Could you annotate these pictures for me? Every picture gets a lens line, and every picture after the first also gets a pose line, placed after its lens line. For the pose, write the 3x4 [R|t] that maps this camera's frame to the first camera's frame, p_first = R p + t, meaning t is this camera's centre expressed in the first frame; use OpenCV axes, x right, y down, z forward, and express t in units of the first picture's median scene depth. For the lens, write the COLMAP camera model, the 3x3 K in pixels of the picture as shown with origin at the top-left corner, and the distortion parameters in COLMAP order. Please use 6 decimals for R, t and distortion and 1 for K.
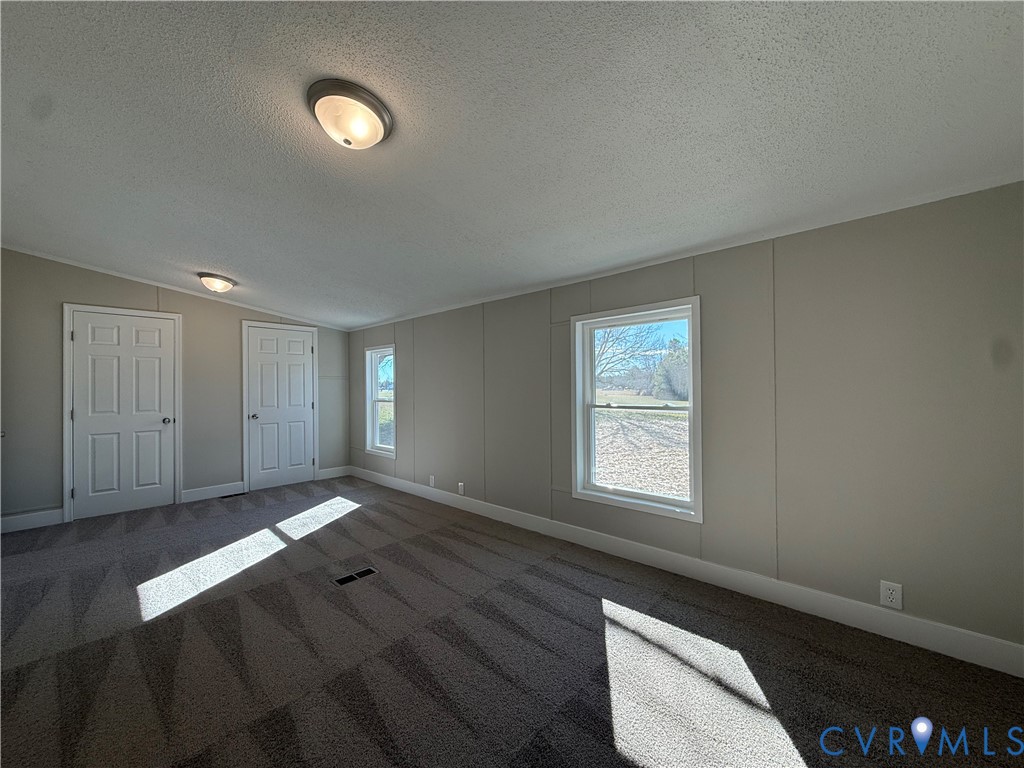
lens RADIAL K [[407.5, 0, 511.6], [0, 407.5, 388.4], [0, 0, 1]] dist [0.003097, 0.000483]
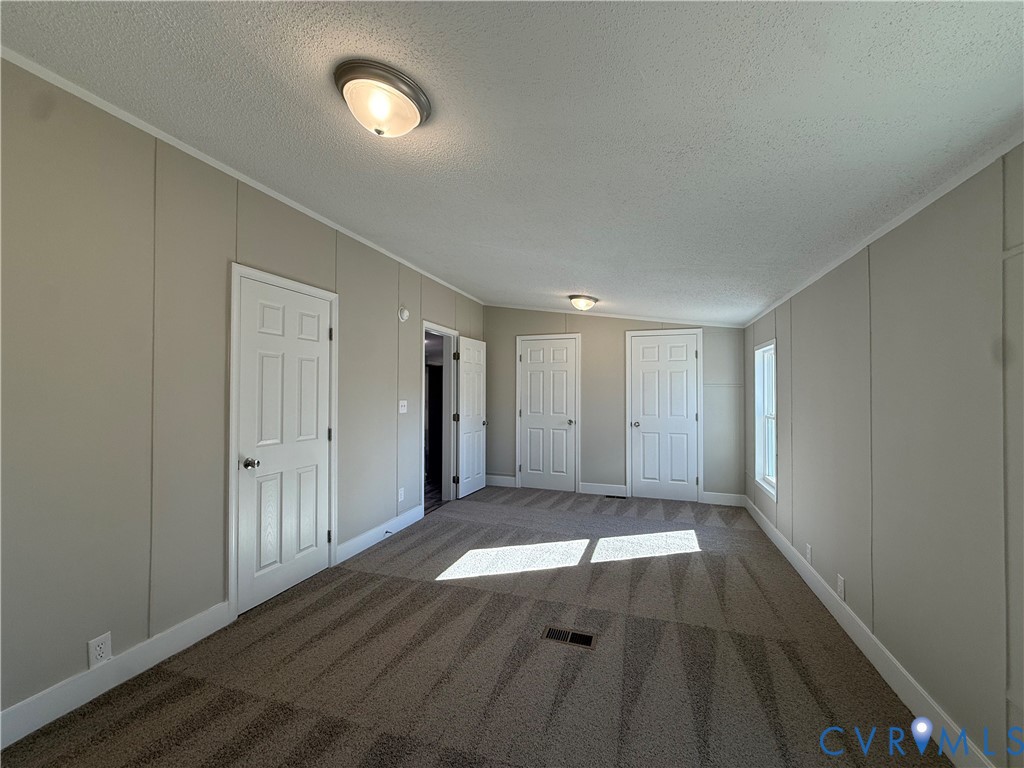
lens RADIAL K [[407.5, 0, 513.8], [0, 407.5, 385.0], [0, 0, 1]] dist [0.003097, 0.000483]
pose [[0.417286, -0.001457, -0.908774, 0.215811], [-0.011707, 0.999907, -0.006979, -0.024363], [0.908700, 0.013552, 0.417230, 0.381394]]
